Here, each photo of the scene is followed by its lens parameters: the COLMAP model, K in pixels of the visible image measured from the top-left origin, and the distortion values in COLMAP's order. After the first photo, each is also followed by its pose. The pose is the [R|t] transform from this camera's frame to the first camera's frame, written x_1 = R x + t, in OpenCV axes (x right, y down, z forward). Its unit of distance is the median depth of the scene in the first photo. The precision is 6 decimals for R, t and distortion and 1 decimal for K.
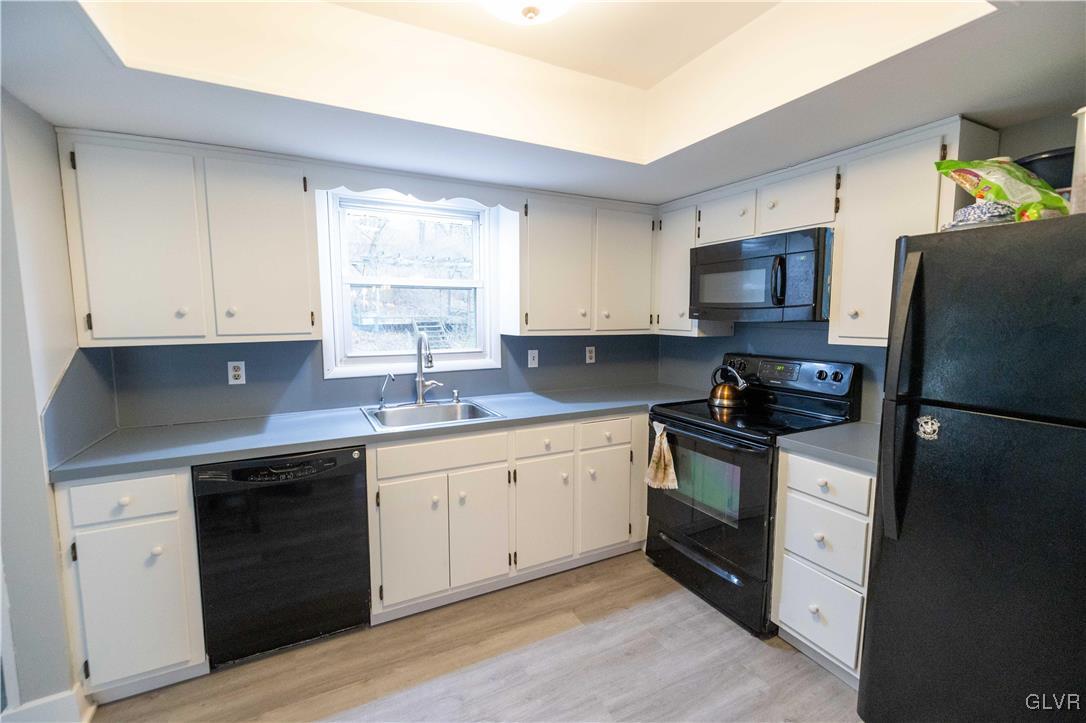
lens RADIAL K [[458.7, 0, 549.8], [0, 458.7, 360.9], [0, 0, 1]] dist [-0.012762, -0.000220]
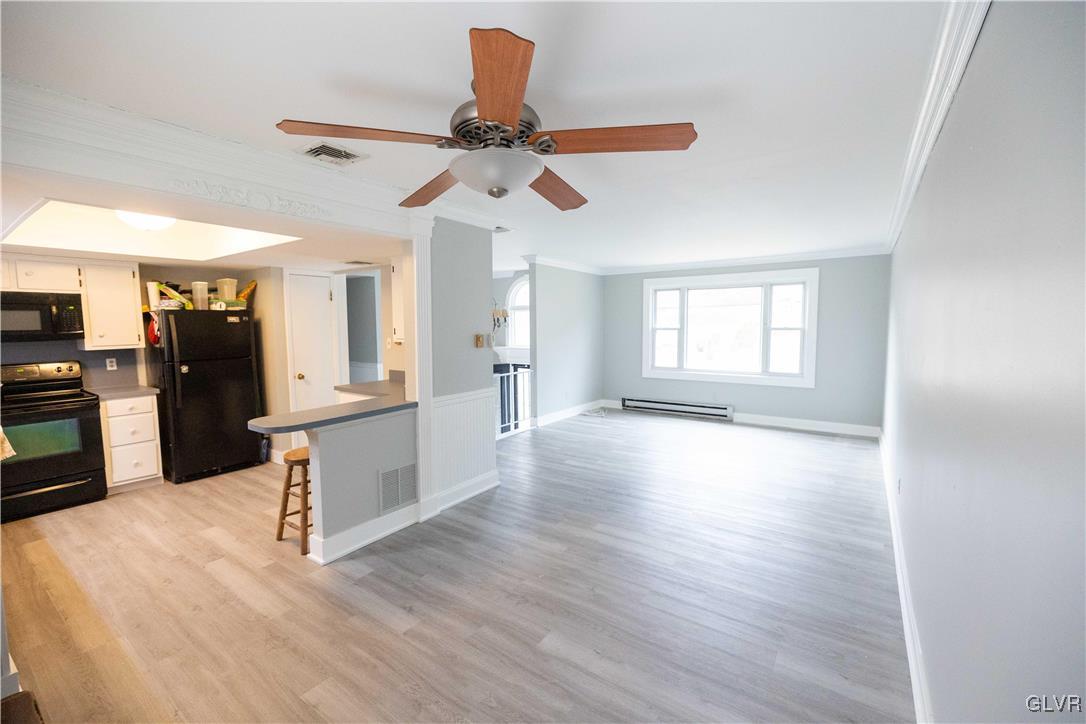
lens RADIAL K [[458.7, 0, 543.0], [0, 458.7, 360.2], [0, 0, 1]] dist [-0.012762, -0.000220]
pose [[-0.479897, -0.048103, 0.876005, -2.206597], [0.098590, 0.989214, 0.108330, -0.013262], [-0.871768, 0.138352, -0.469979, 0.187808]]
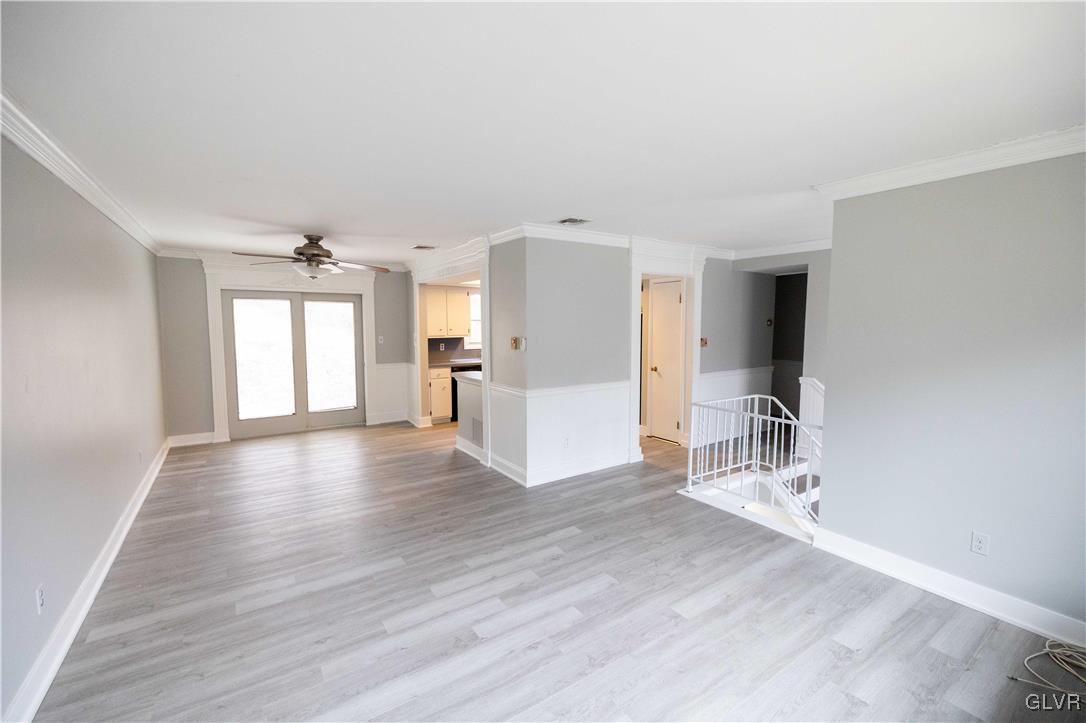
lens RADIAL K [[458.7, 0, 542.6], [0, 458.7, 366.0], [0, 0, 1]] dist [-0.012762, -0.000220]
pose [[0.995336, -0.002895, 0.096429, -0.319925], [0.003597, 0.999968, -0.007107, 0.225457], [-0.096405, 0.007420, 0.995315, -2.842275]]
